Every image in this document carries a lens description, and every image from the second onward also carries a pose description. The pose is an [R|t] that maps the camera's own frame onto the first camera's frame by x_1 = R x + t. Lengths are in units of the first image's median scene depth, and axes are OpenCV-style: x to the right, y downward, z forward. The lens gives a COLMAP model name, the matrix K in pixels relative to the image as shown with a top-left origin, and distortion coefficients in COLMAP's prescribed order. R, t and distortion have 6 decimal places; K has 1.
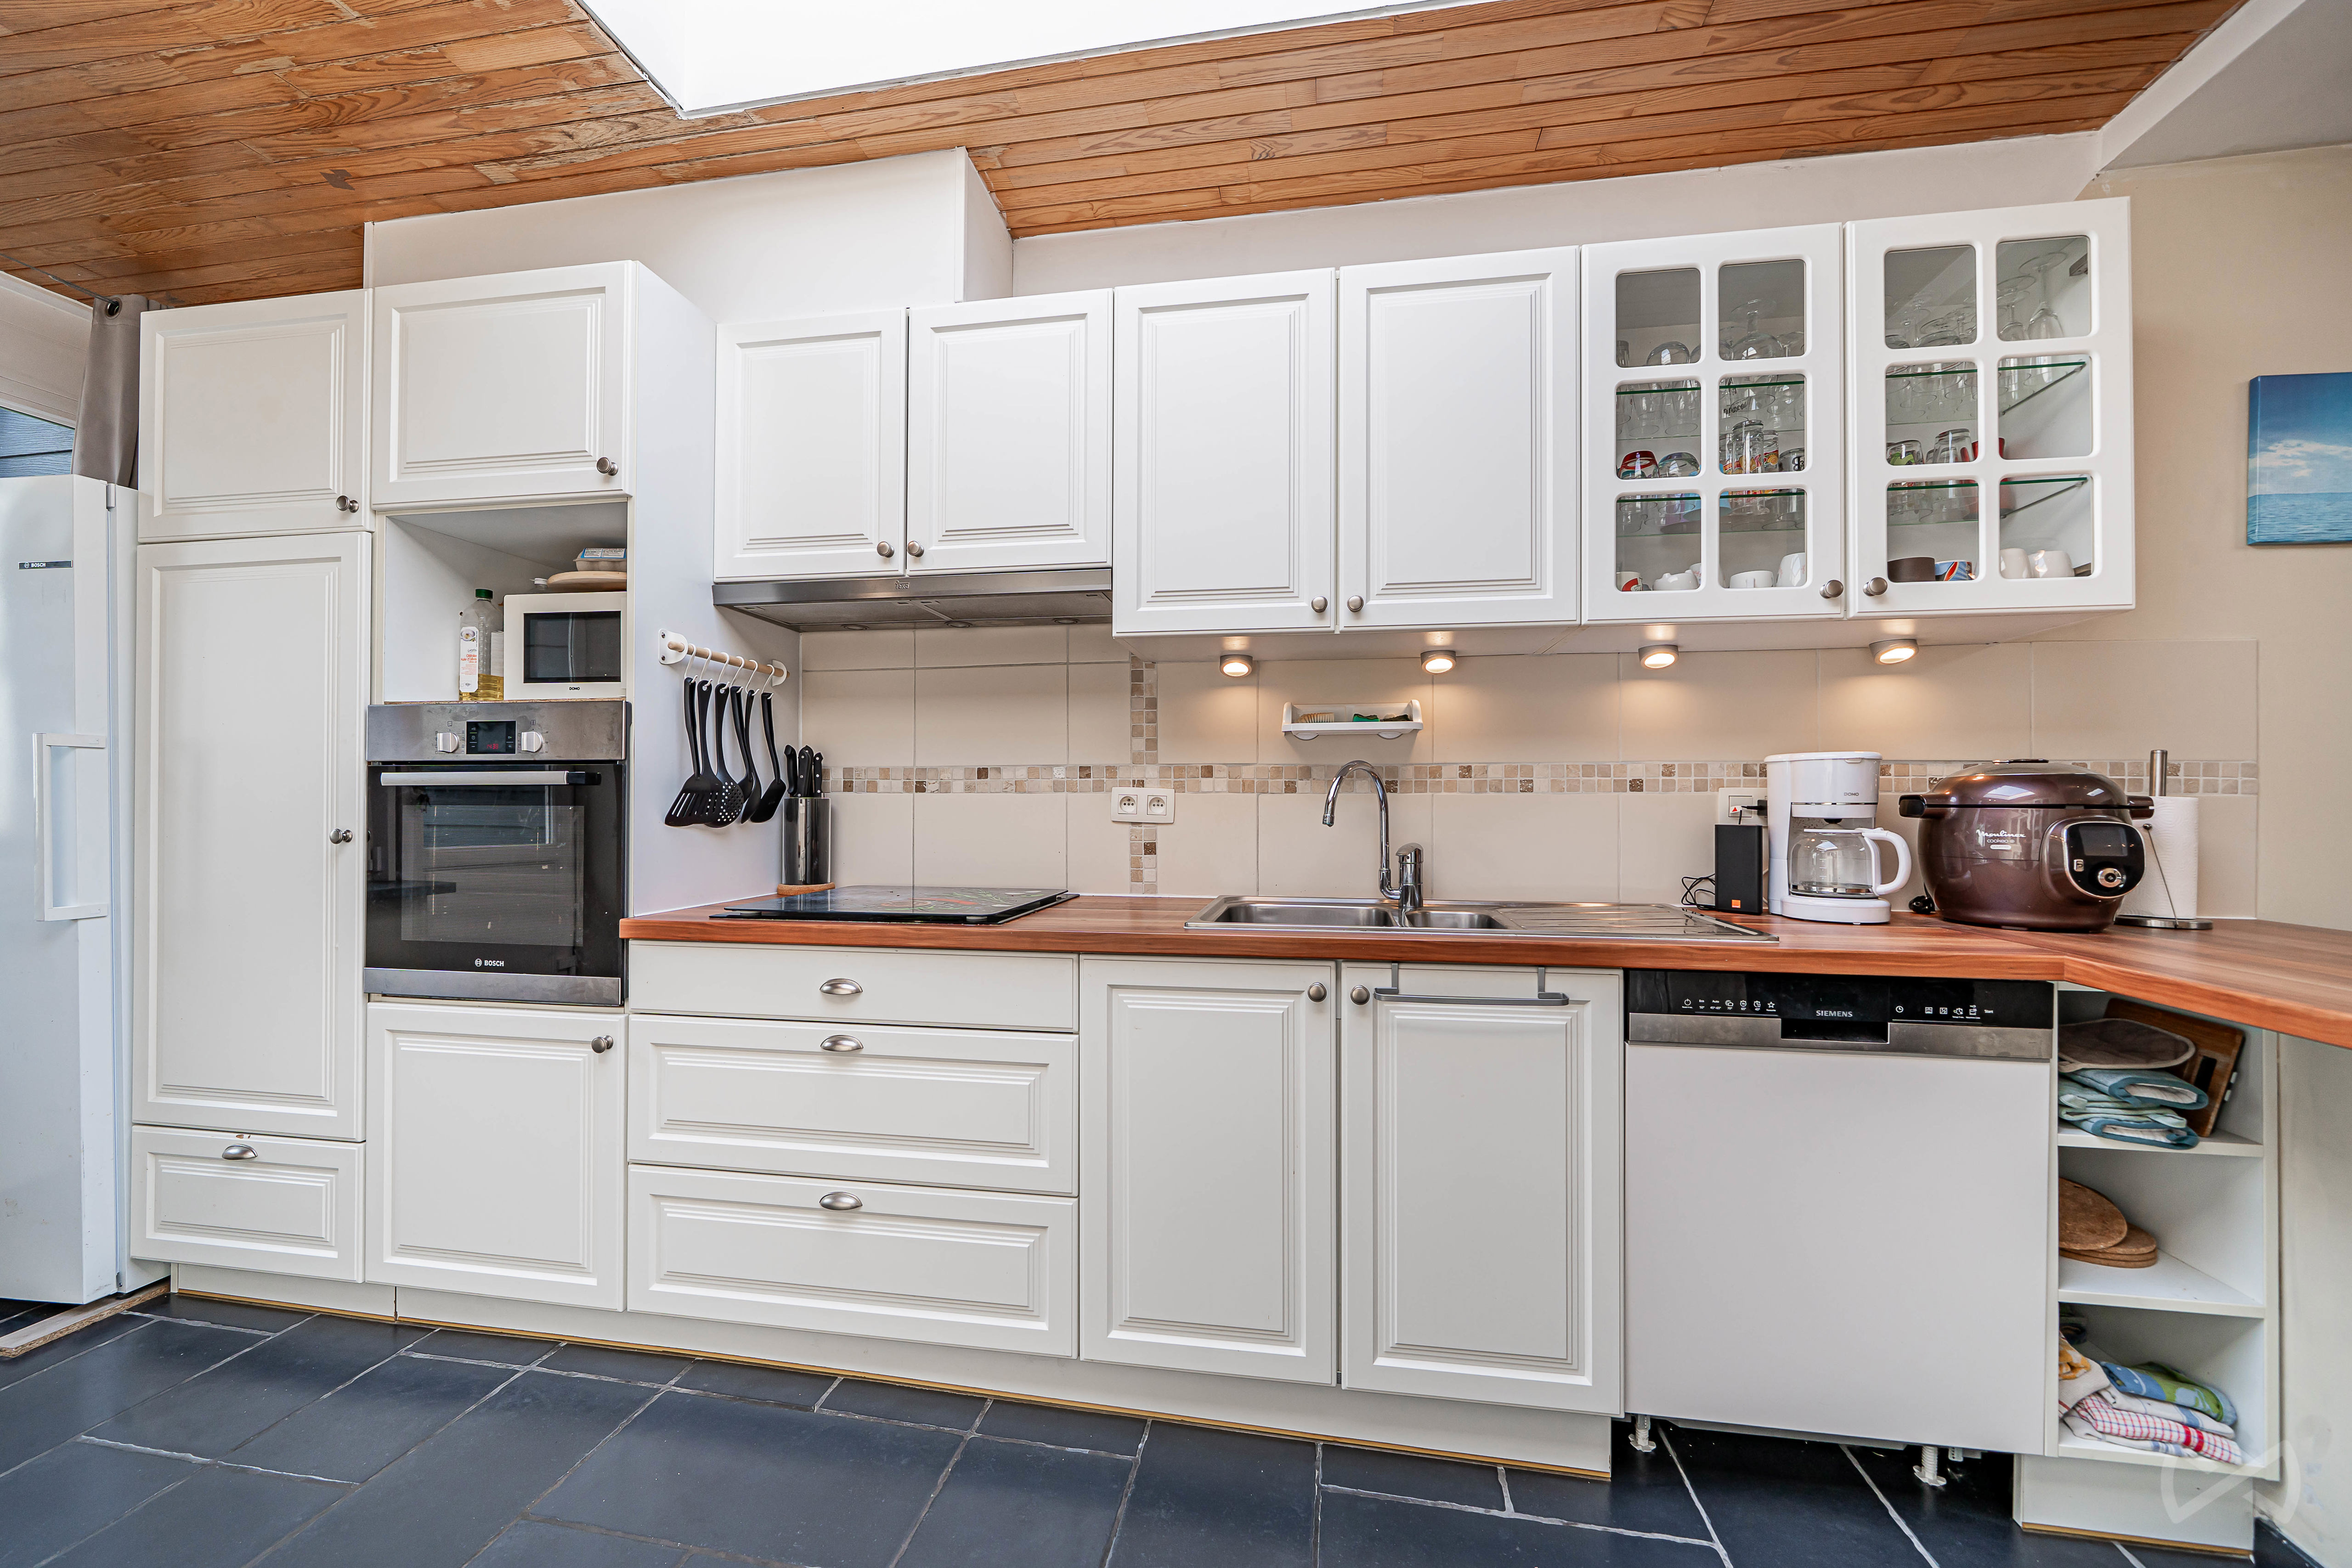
lens RADIAL K [[895.0, 0, 1184.6], [0, 895.0, 794.6], [0, 0, 1]] dist [-0.005725, 0.000126]
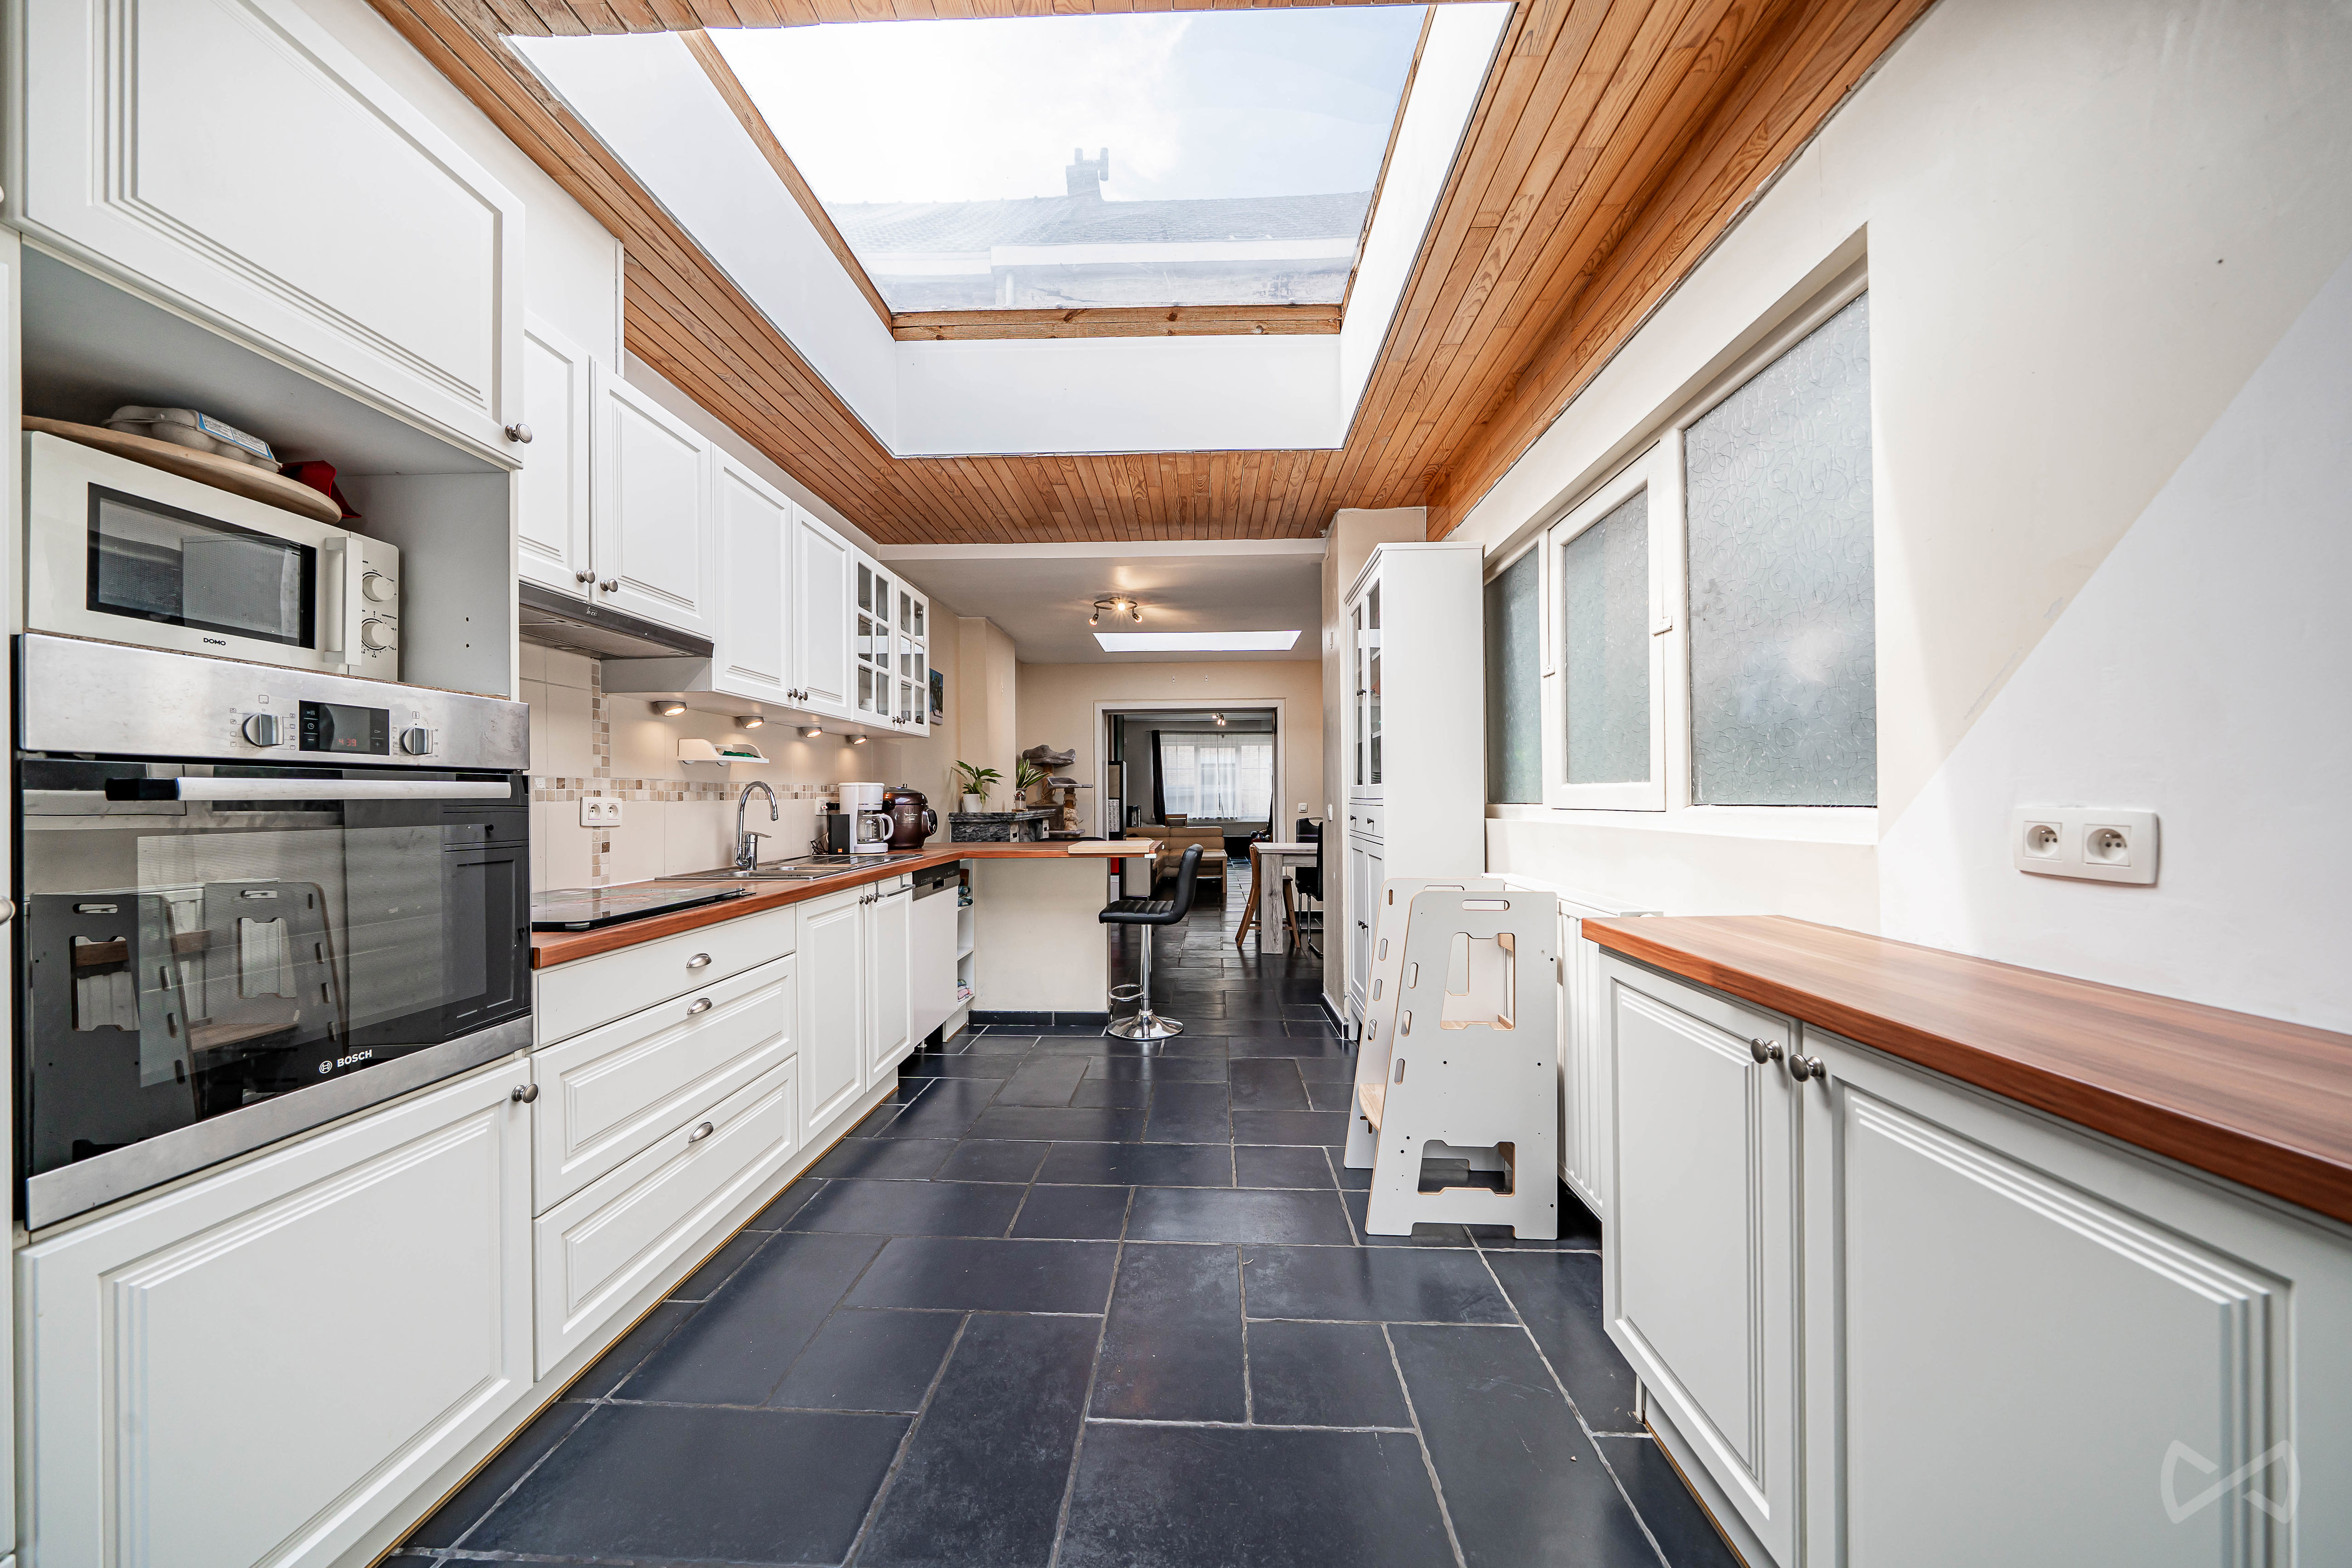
lens RADIAL K [[796.1, 0, 1175.4], [0, 796.1, 790.8], [0, 0, 1]] dist [-0.008633, 0.000306]
pose [[-0.129128, 0.004943, 0.991616, -1.359051], [-0.003647, 0.999978, -0.005459, -0.014535], [-0.991621, -0.004321, -0.129107, 0.420506]]
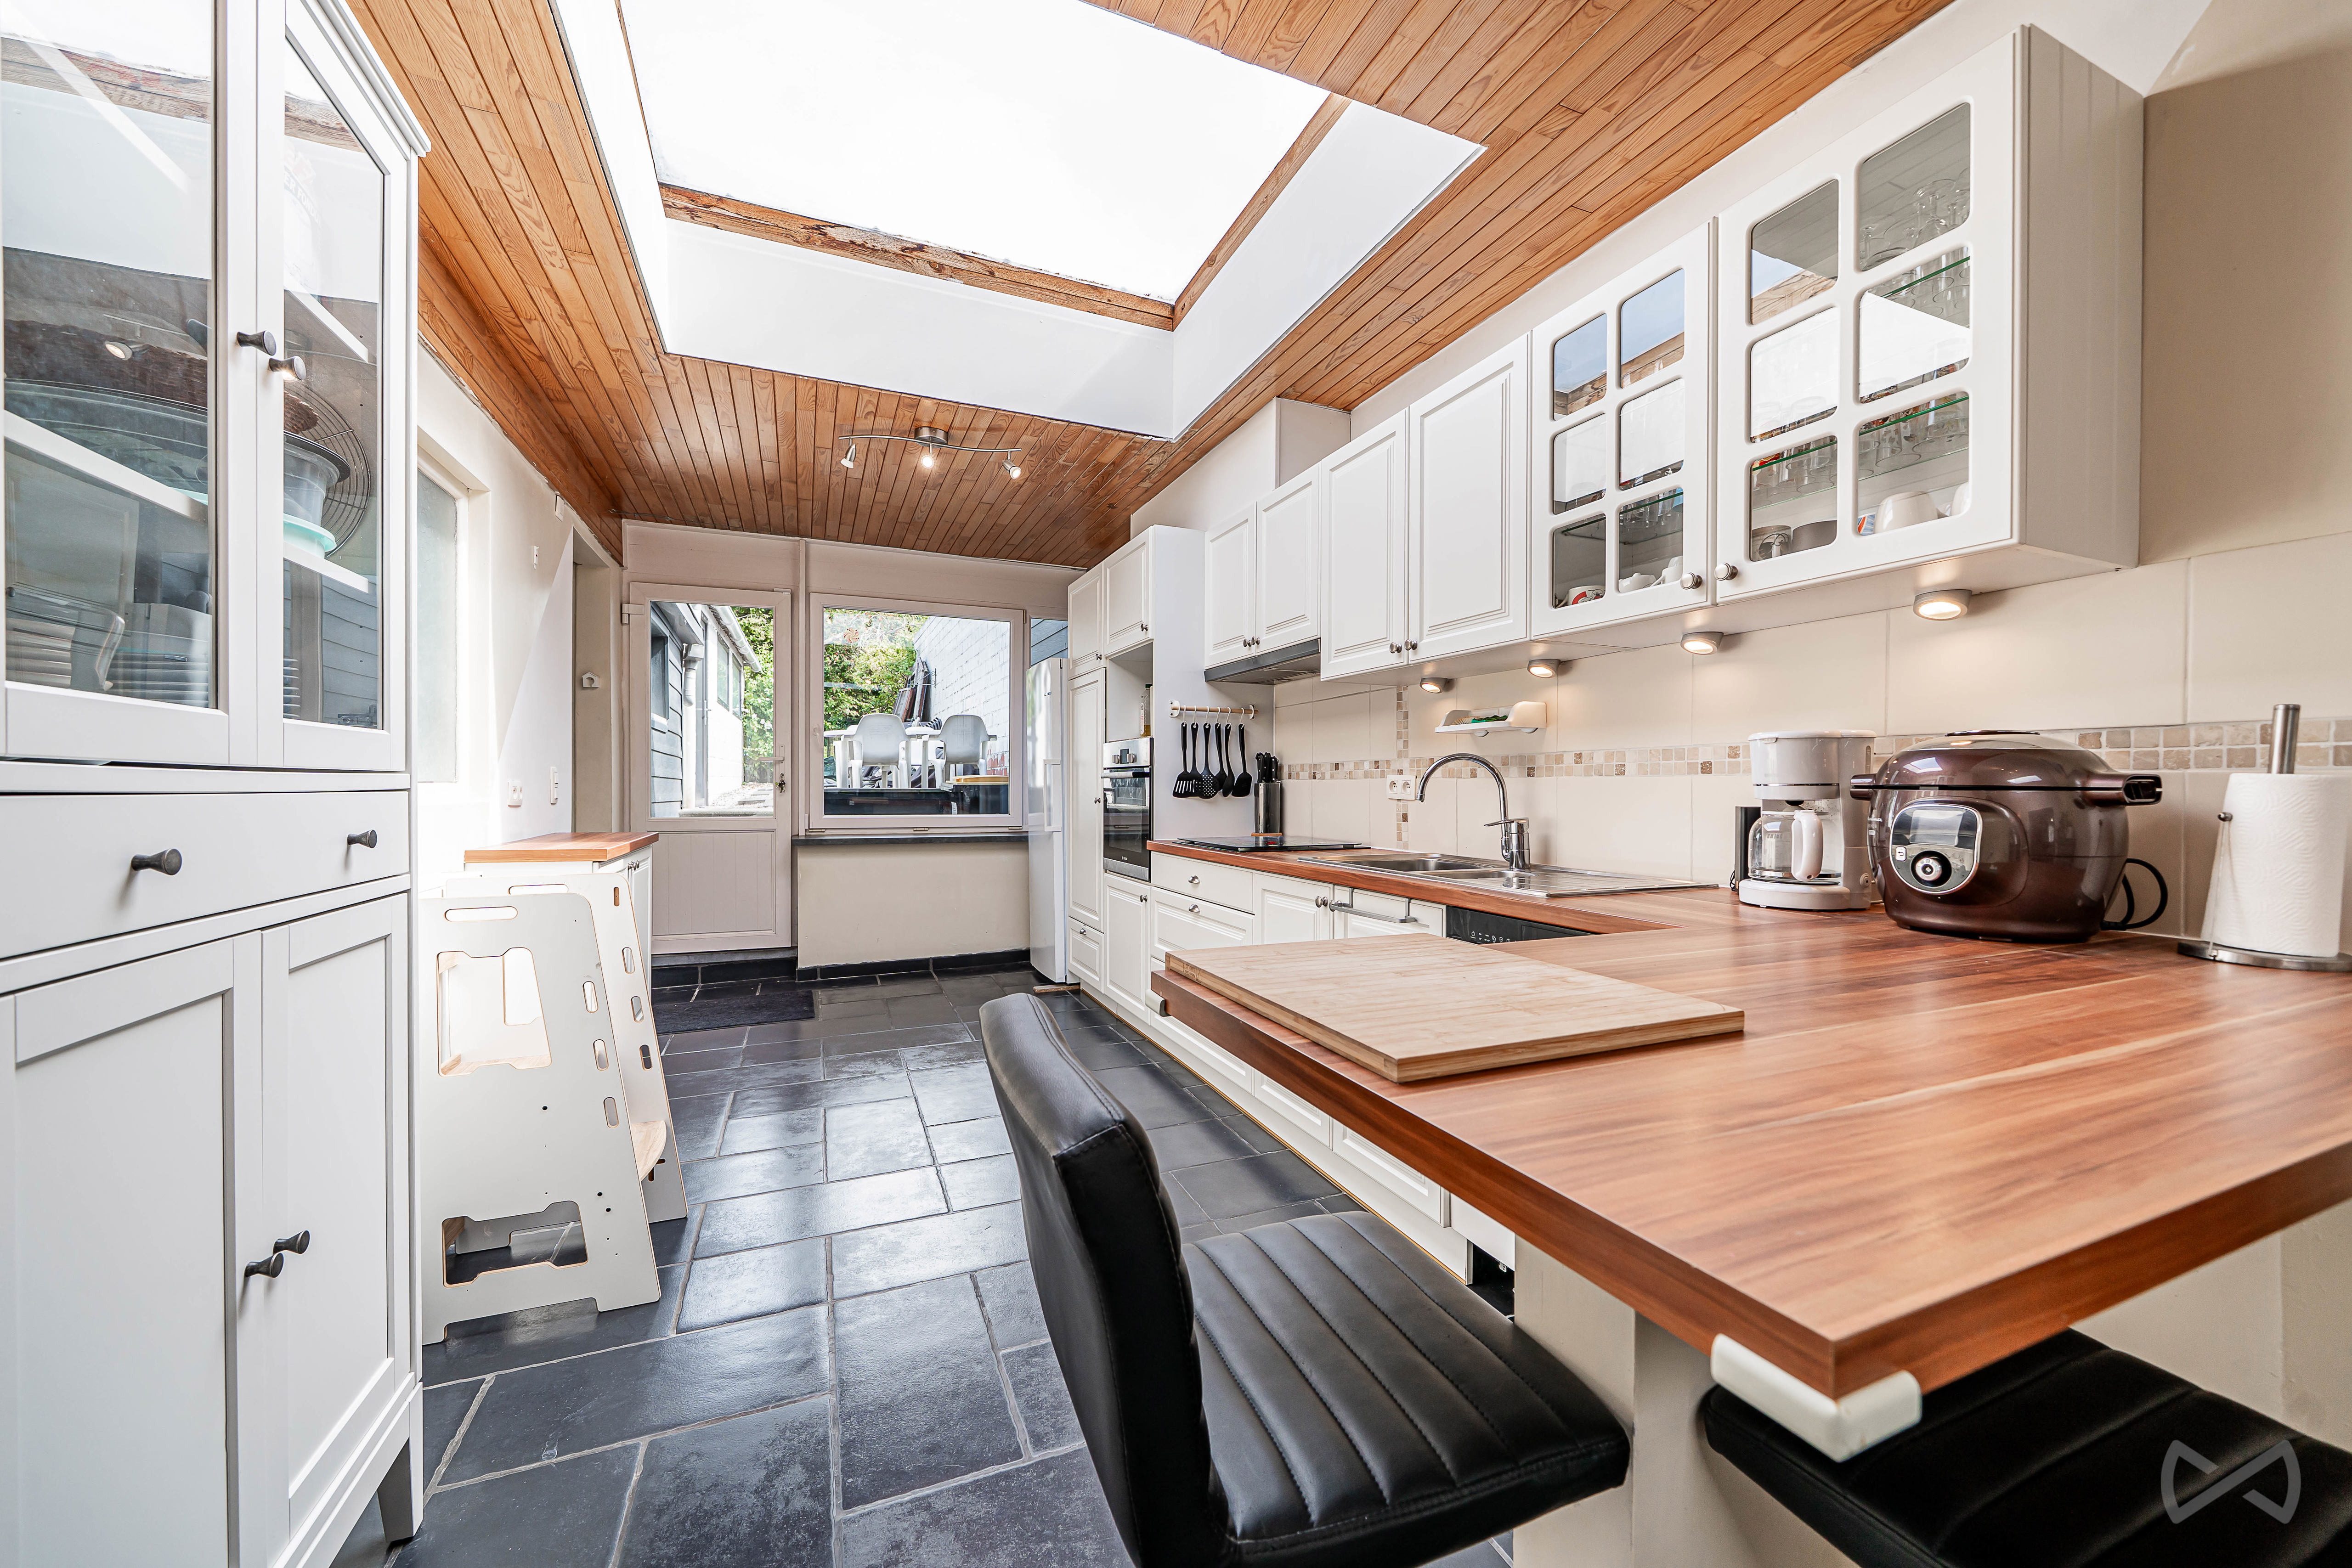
lens RADIAL K [[895.0, 0, 1186.1], [0, 895.0, 794.9], [0, 0, 1]] dist [-0.005725, 0.000126]
pose [[0.537276, 0.007417, -0.843374, 1.095619], [0.007481, 0.999880, 0.013559, 0.002595], [0.843373, -0.013595, 0.537156, -0.060749]]
